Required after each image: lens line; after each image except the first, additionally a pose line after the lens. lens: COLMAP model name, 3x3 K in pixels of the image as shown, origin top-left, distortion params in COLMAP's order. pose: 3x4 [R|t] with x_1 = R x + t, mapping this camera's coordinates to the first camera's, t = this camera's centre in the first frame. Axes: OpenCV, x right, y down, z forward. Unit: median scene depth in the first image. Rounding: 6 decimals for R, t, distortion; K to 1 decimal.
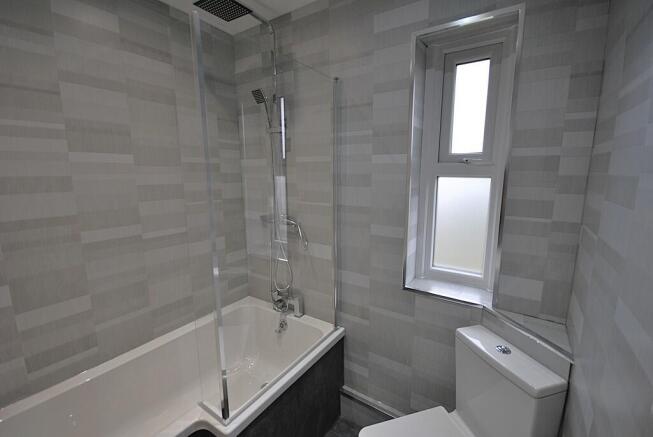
lens RADIAL K [[286.3, 0, 330.1], [0, 286.3, 218.7], [0, 0, 1]] dist [-0.000643, 0.000160]
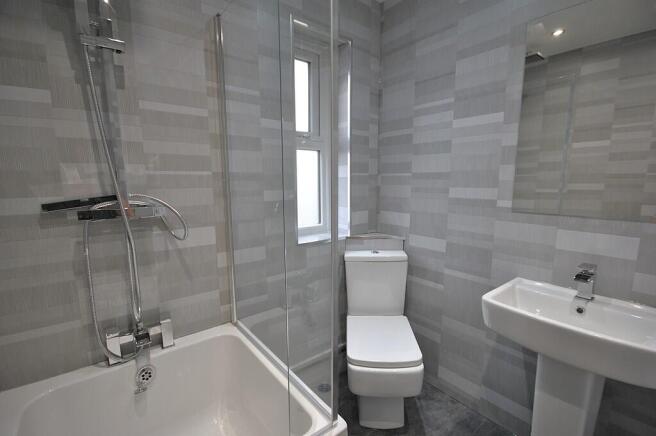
lens RADIAL K [[293.8, 0, 328.0], [0, 293.8, 219.3], [0, 0, 1]] dist [0.000850, 0.000155]
pose [[0.311200, -0.132714, 0.941032, -0.723720], [0.153571, 0.984210, 0.088018, 0.058156], [-0.937854, 0.117125, 0.326667, 0.479140]]
